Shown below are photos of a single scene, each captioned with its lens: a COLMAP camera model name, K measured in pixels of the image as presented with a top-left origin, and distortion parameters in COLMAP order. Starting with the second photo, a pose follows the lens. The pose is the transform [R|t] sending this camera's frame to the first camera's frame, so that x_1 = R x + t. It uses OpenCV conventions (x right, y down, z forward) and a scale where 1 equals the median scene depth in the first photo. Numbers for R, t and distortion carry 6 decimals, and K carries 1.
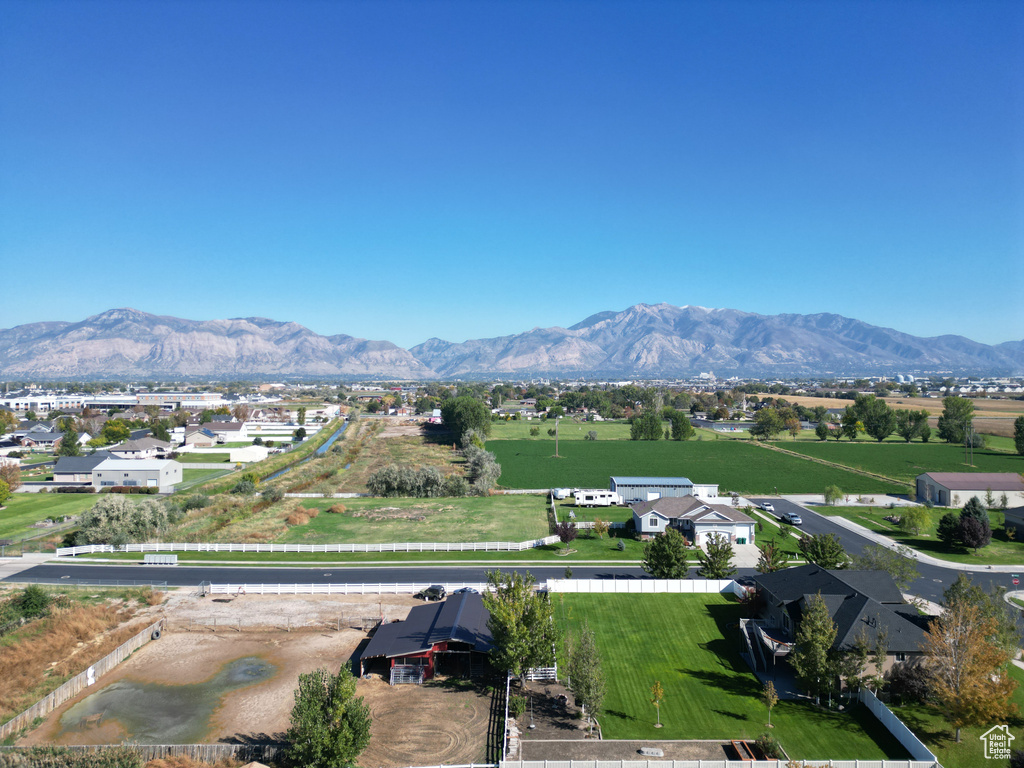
lens RADIAL K [[717.5, 0, 522.4], [0, 717.5, 382.8], [0, 0, 1]] dist [-0.000663, -0.005355]
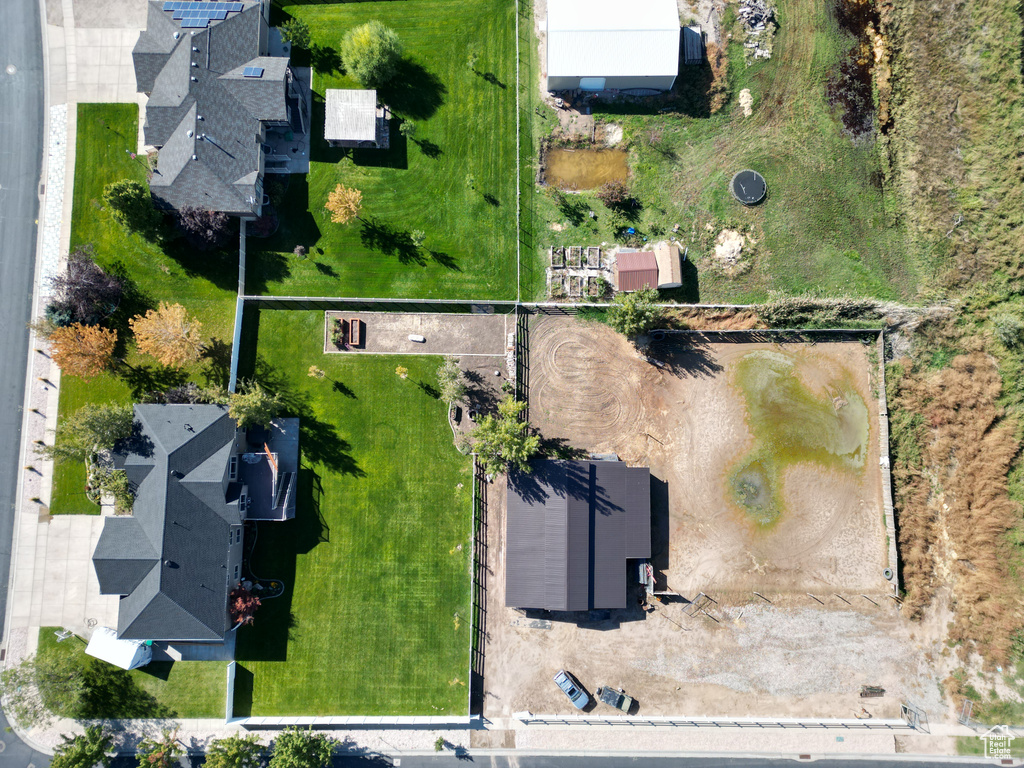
lens RADIAL K [[717.5, 0, 522.4], [0, 717.5, 382.8], [0, 0, 1]] dist [-0.000663, -0.005355]
pose [[-0.999968, 0.001152, 0.007872, -0.038554], [0.007956, 0.136656, 0.990587, -0.719241], [0.000065, 0.990618, -0.136660, 1.002361]]
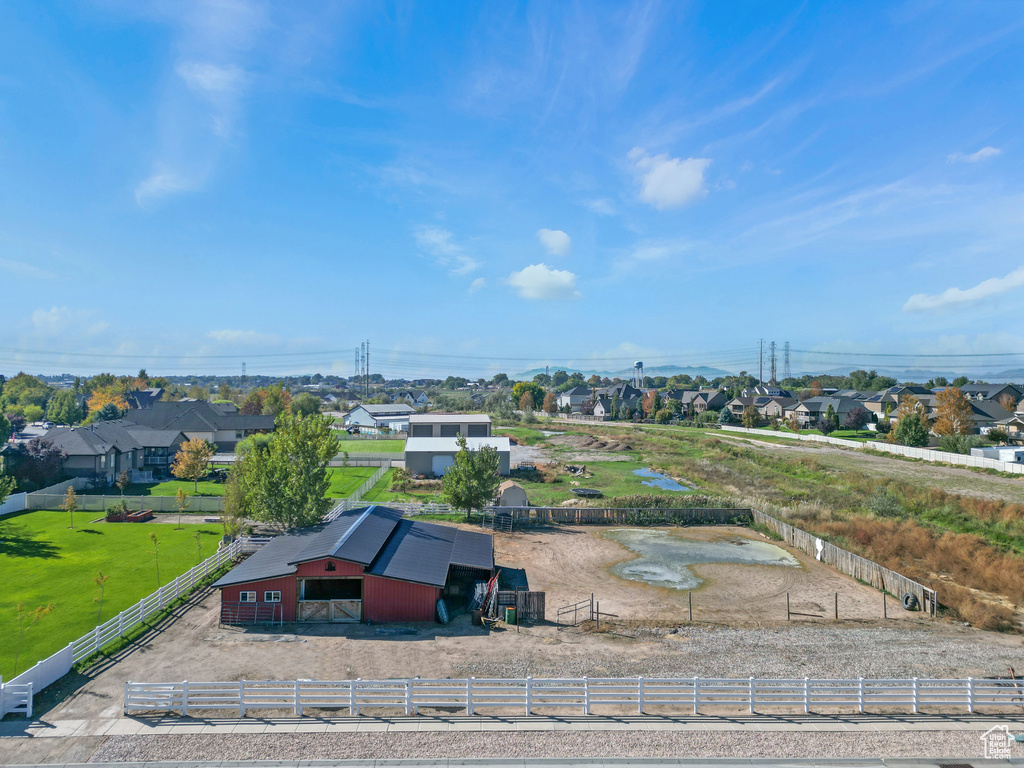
lens RADIAL K [[717.5, 0, 522.4], [0, 717.5, 382.8], [0, 0, 1]] dist [-0.000663, -0.005355]
pose [[-0.997914, -0.001721, -0.064530, -0.206973], [-0.001293, 0.999977, -0.006669, 0.220576], [0.064540, -0.006572, -0.997894, 1.749299]]
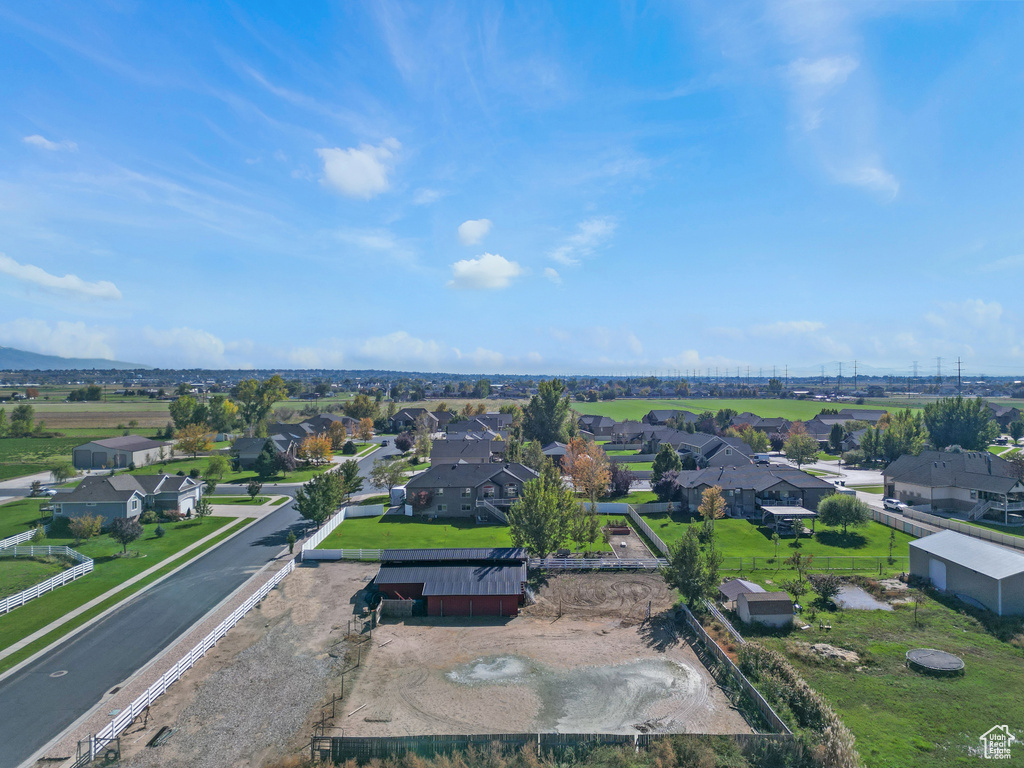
lens RADIAL K [[717.5, 0, 522.4], [0, 717.5, 382.8], [0, 0, 1]] dist [-0.000663, -0.005355]
pose [[-0.038707, -0.001690, 0.999249, -1.187590], [-0.005783, 0.999982, 0.001468, 0.092594], [-0.999234, -0.005722, -0.038716, 1.022733]]
